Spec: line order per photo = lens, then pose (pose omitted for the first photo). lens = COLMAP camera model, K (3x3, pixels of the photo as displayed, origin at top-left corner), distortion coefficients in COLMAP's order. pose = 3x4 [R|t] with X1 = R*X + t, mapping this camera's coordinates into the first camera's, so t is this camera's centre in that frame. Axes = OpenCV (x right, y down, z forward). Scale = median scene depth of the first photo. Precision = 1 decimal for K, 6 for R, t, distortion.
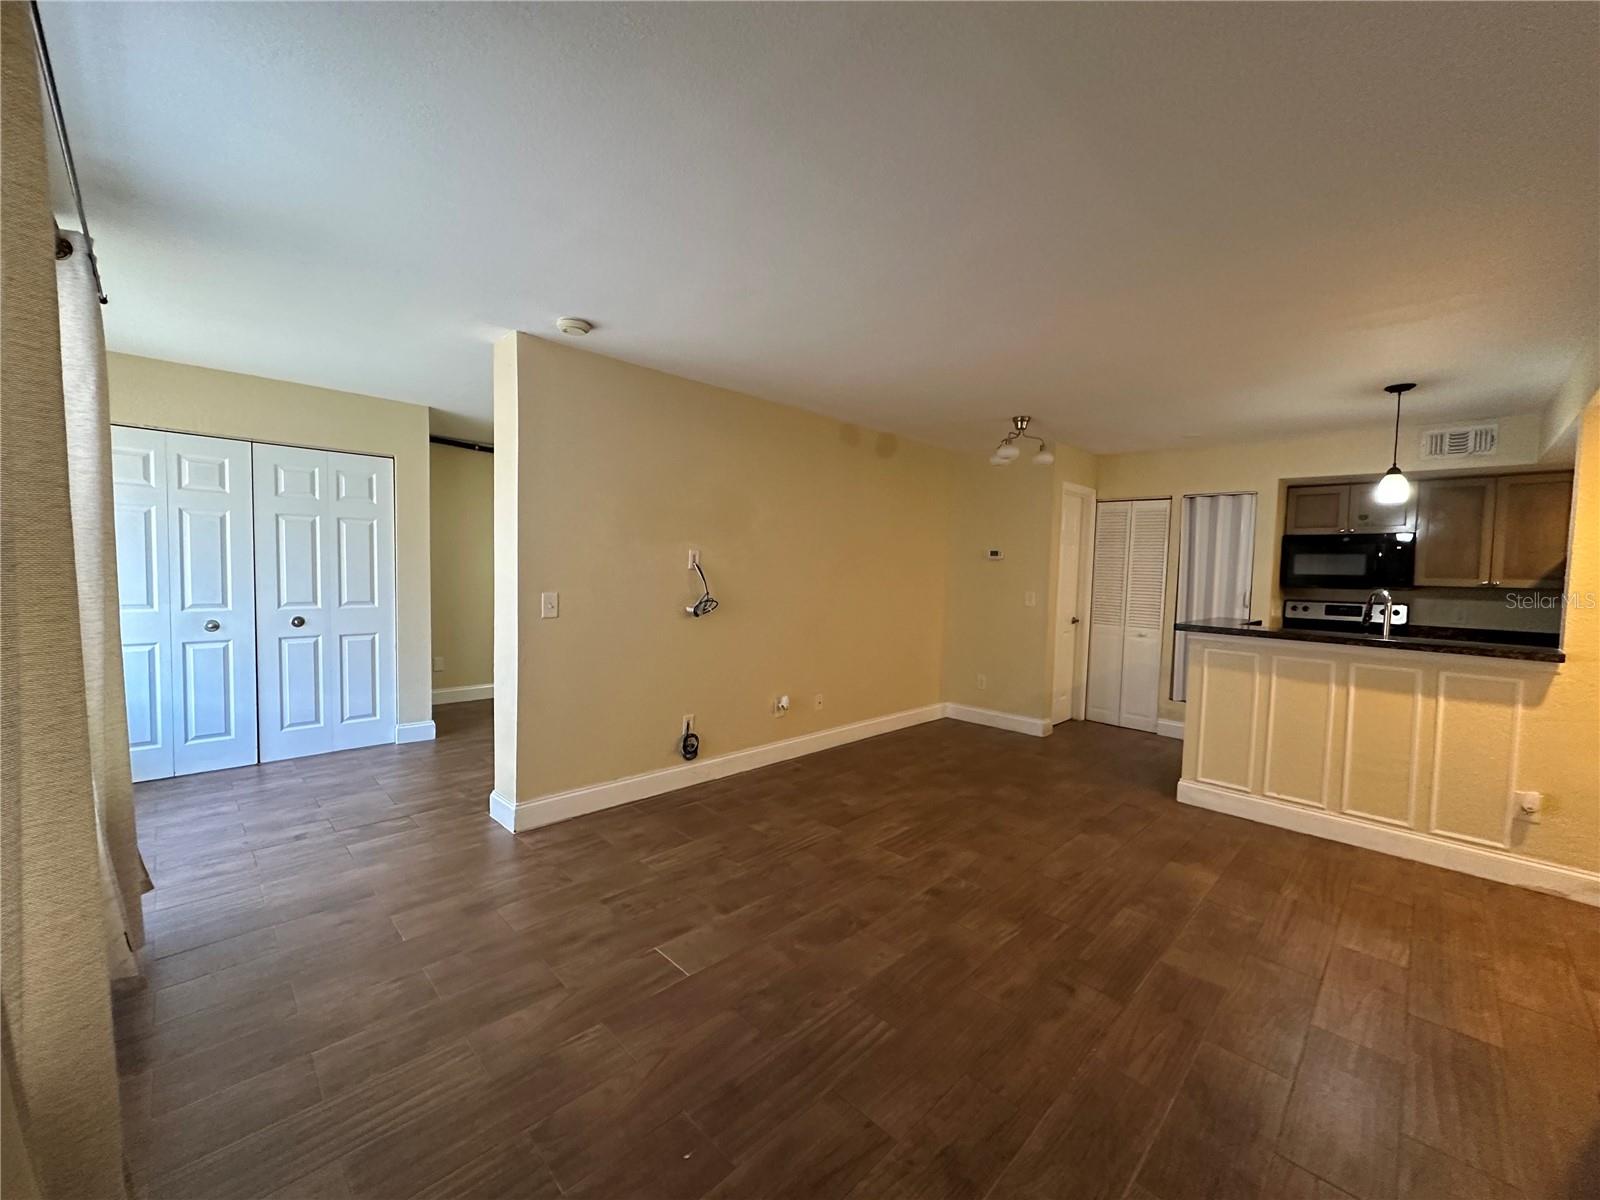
lens RADIAL K [[634.7, 0, 800.4], [0, 634.7, 600.0], [0, 0, 1]] dist [-0.001494, 0.000109]
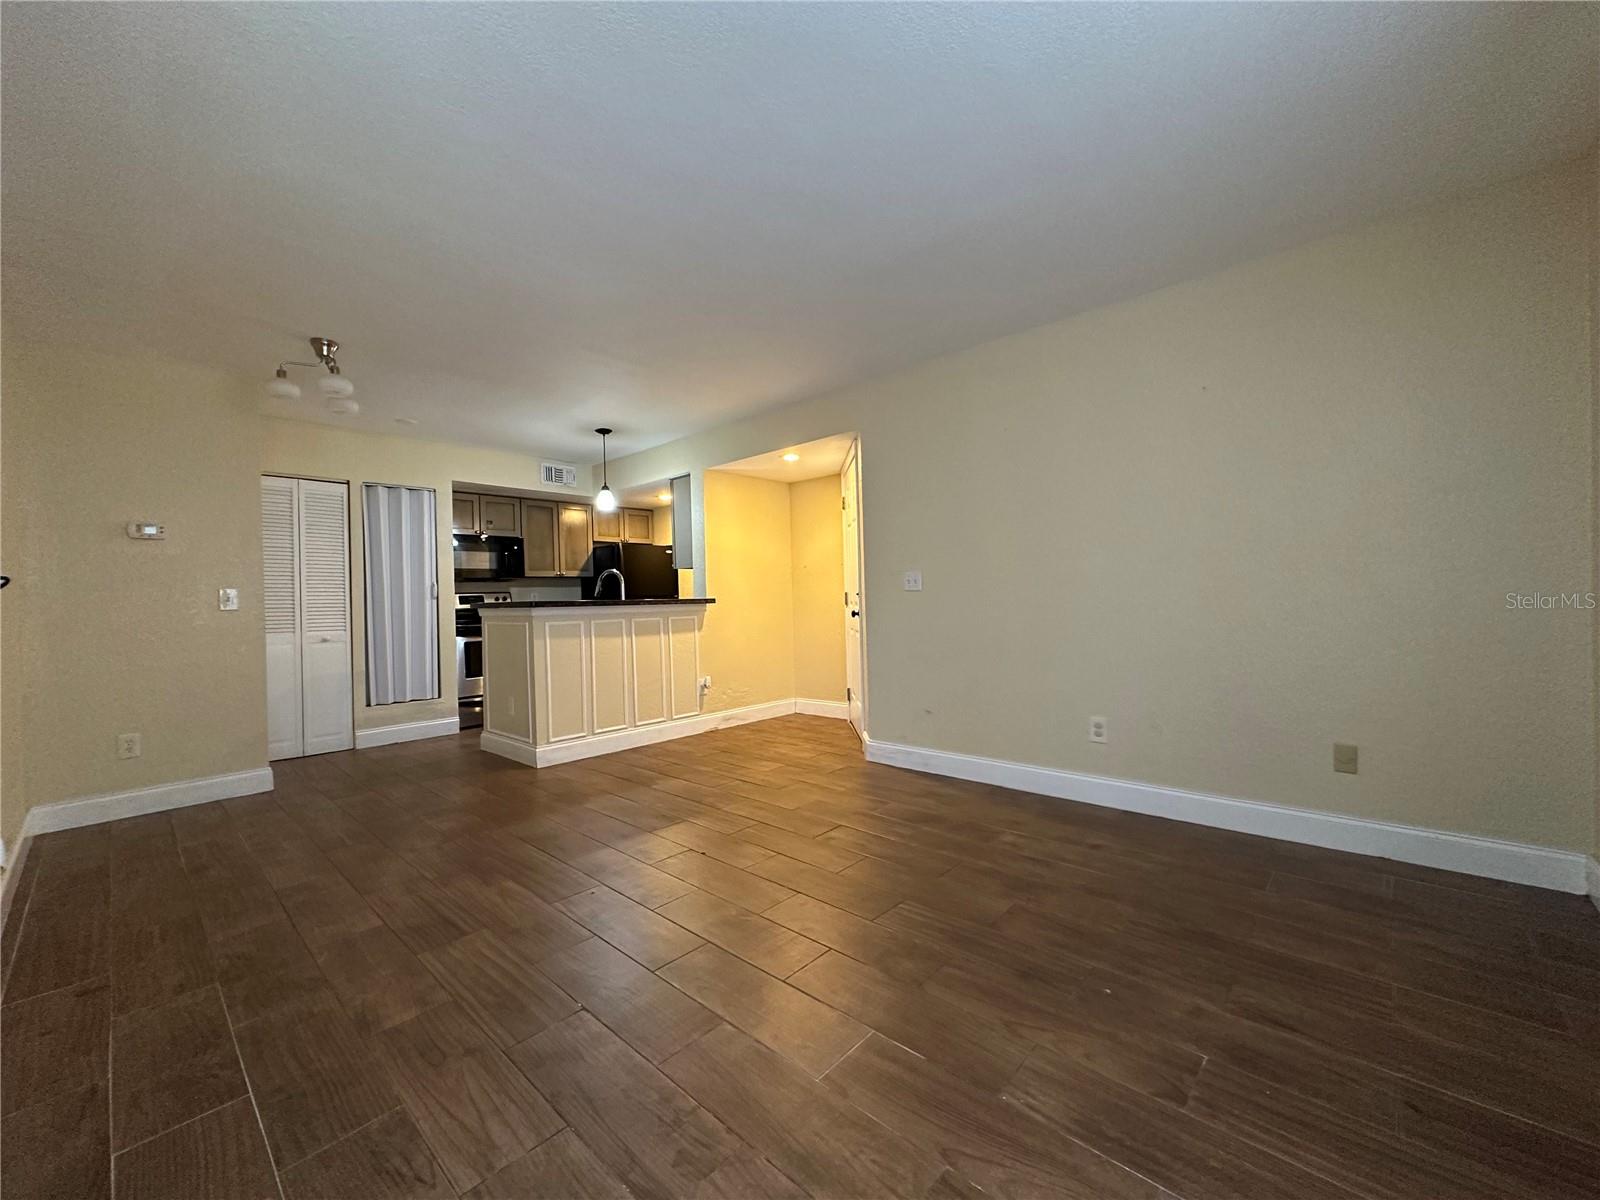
lens RADIAL K [[634.7, 0, 798.0], [0, 634.7, 597.6], [0, 0, 1]] dist [-0.001494, 0.000109]
pose [[-0.041935, -0.024723, 0.998814, -0.504261], [0.076316, 0.996694, 0.027875, 0.035967], [-0.996201, 0.077394, -0.039910, 0.607641]]
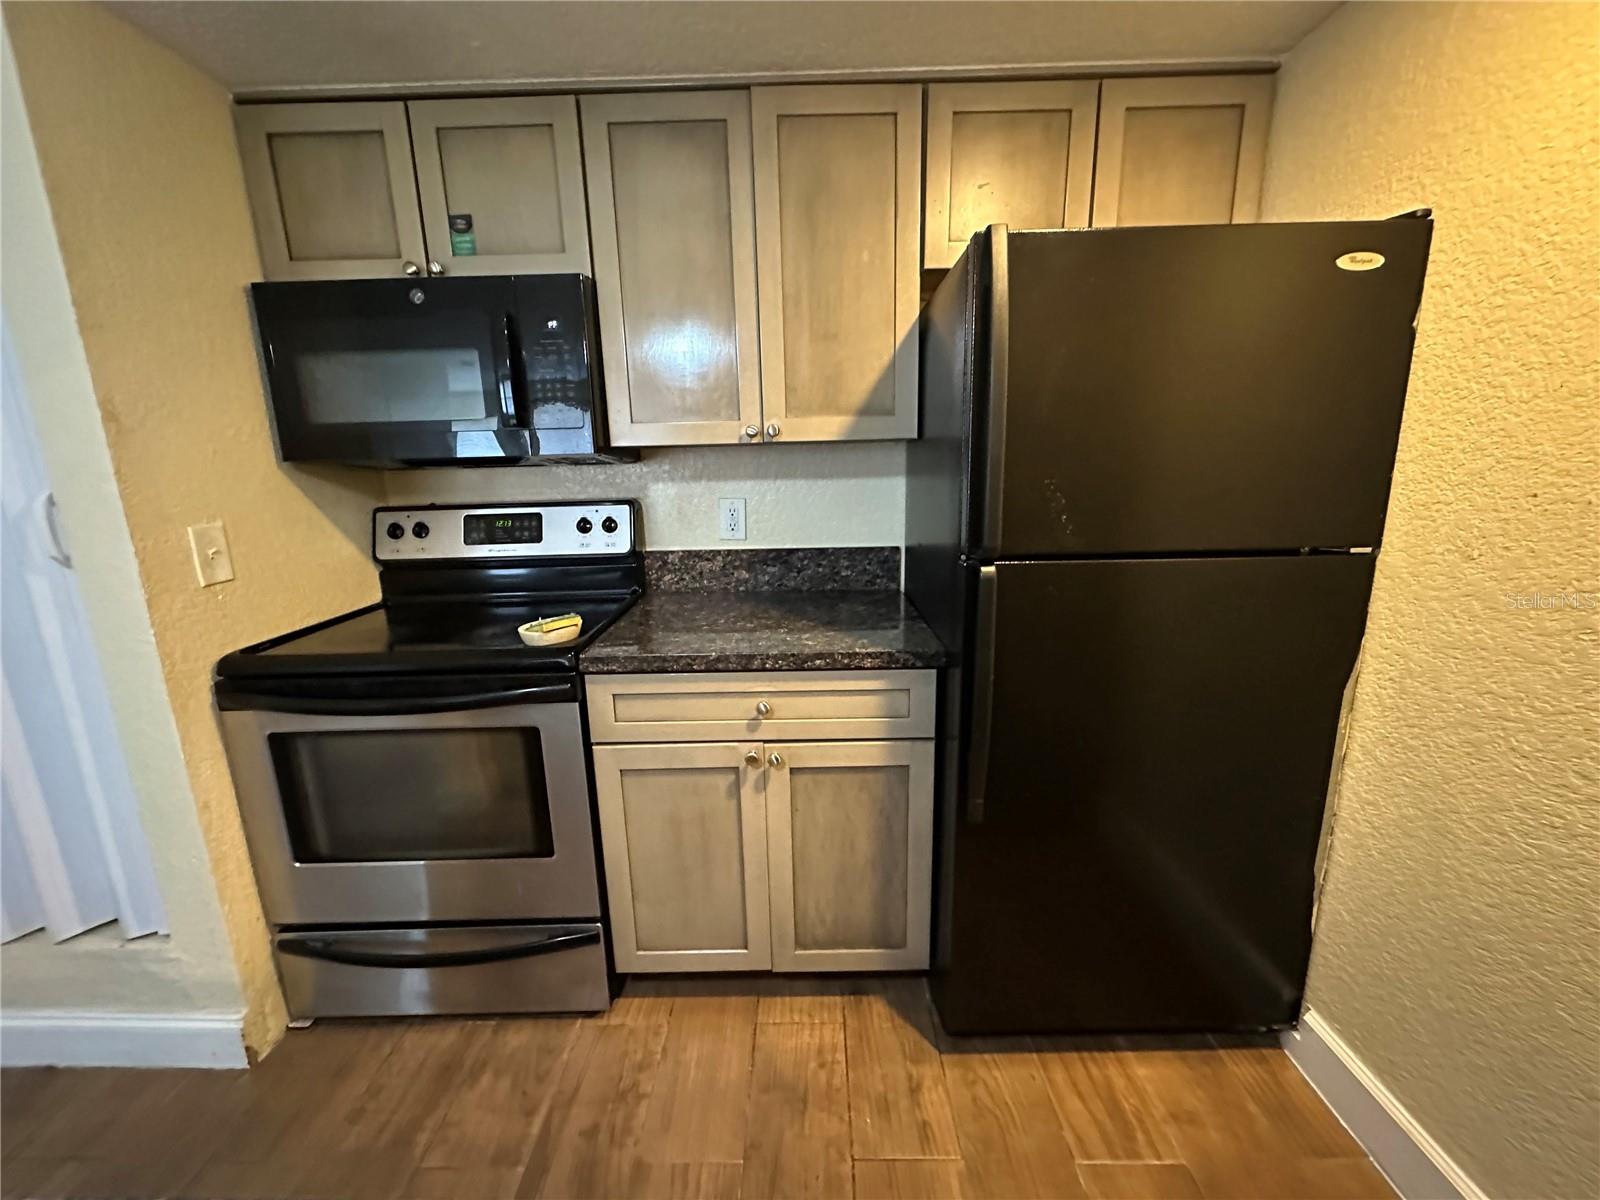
lens RADIAL K [[634.7, 0, 802.5], [0, 634.7, 599.4], [0, 0, 1]] dist [-0.001494, 0.000109]
pose [[0.712777, -0.189048, 0.675433, 1.011705], [0.075914, 0.978128, 0.193658, -0.001424], [-0.697270, -0.086760, 0.711539, 0.865164]]
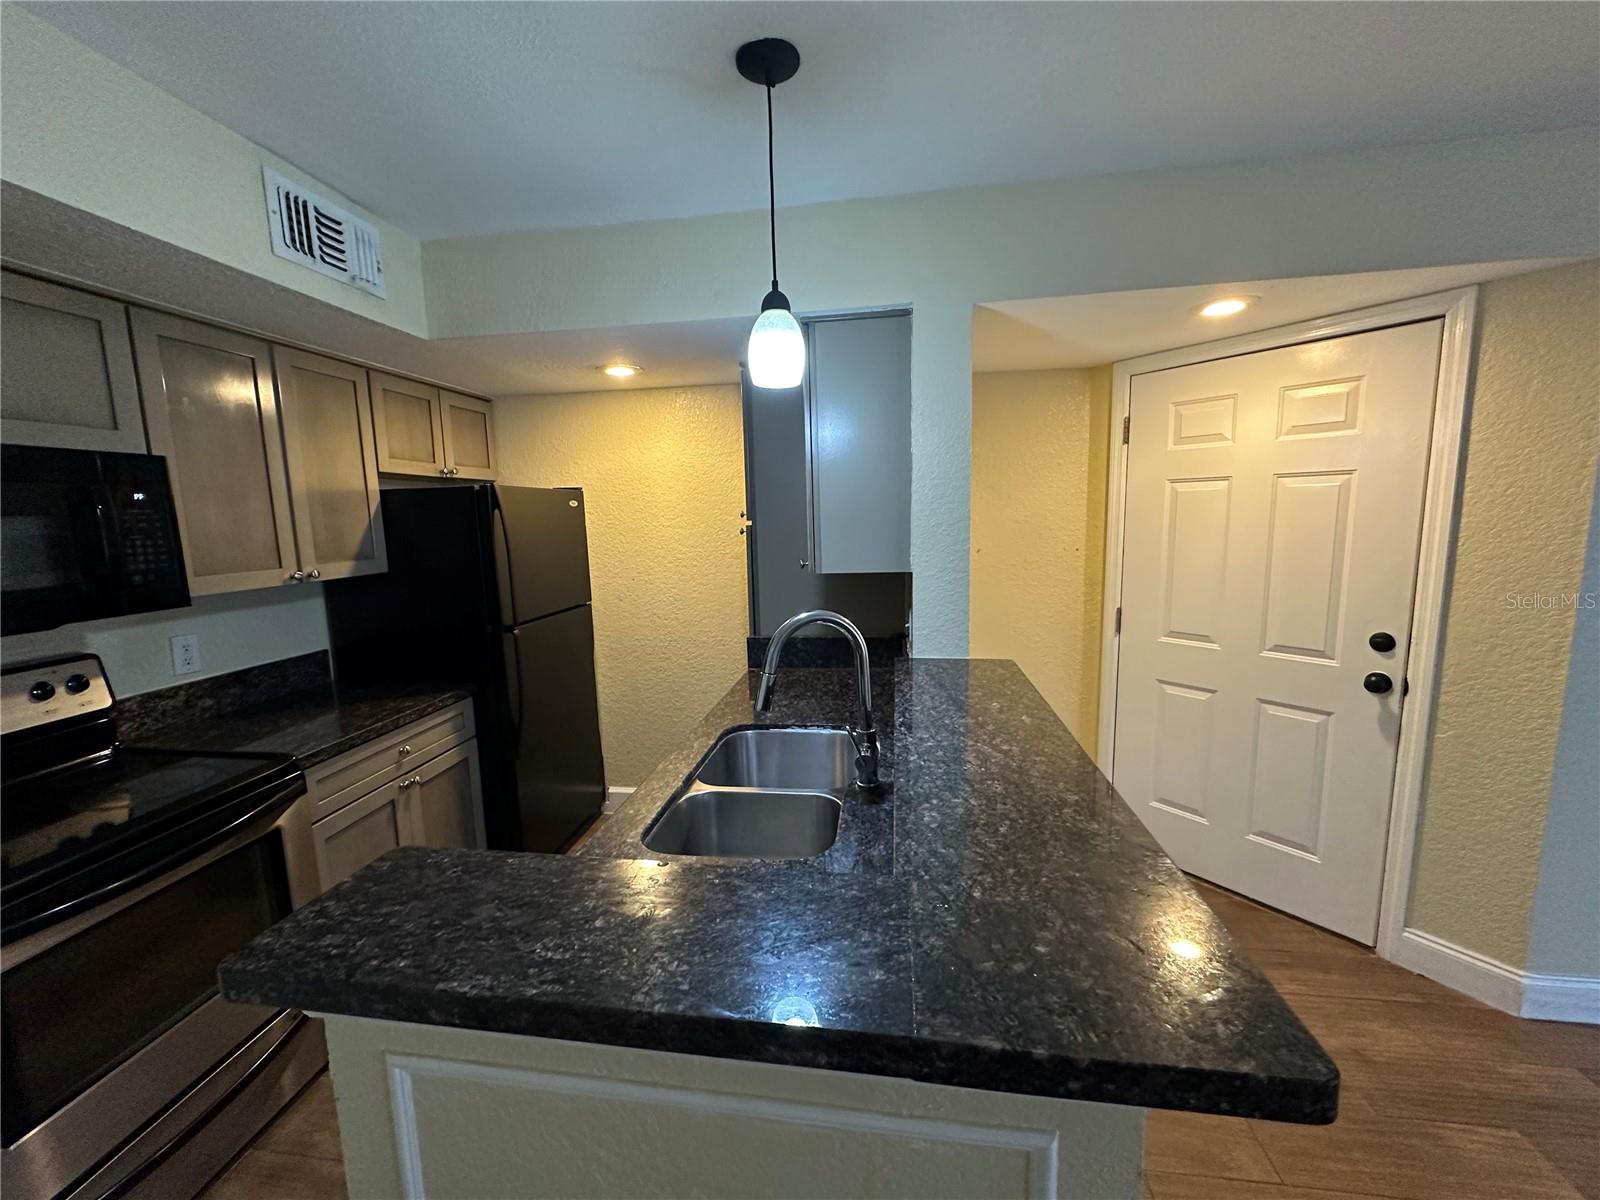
lens RADIAL K [[634.7, 0, 798.2], [0, 634.7, 598.2], [0, 0, 1]] dist [-0.001494, 0.000109]
pose [[-0.601136, -0.116895, 0.790551, 0.576291], [0.049456, 0.981906, 0.182796, -0.093356], [-0.797615, 0.148983, -0.584478, 1.175209]]
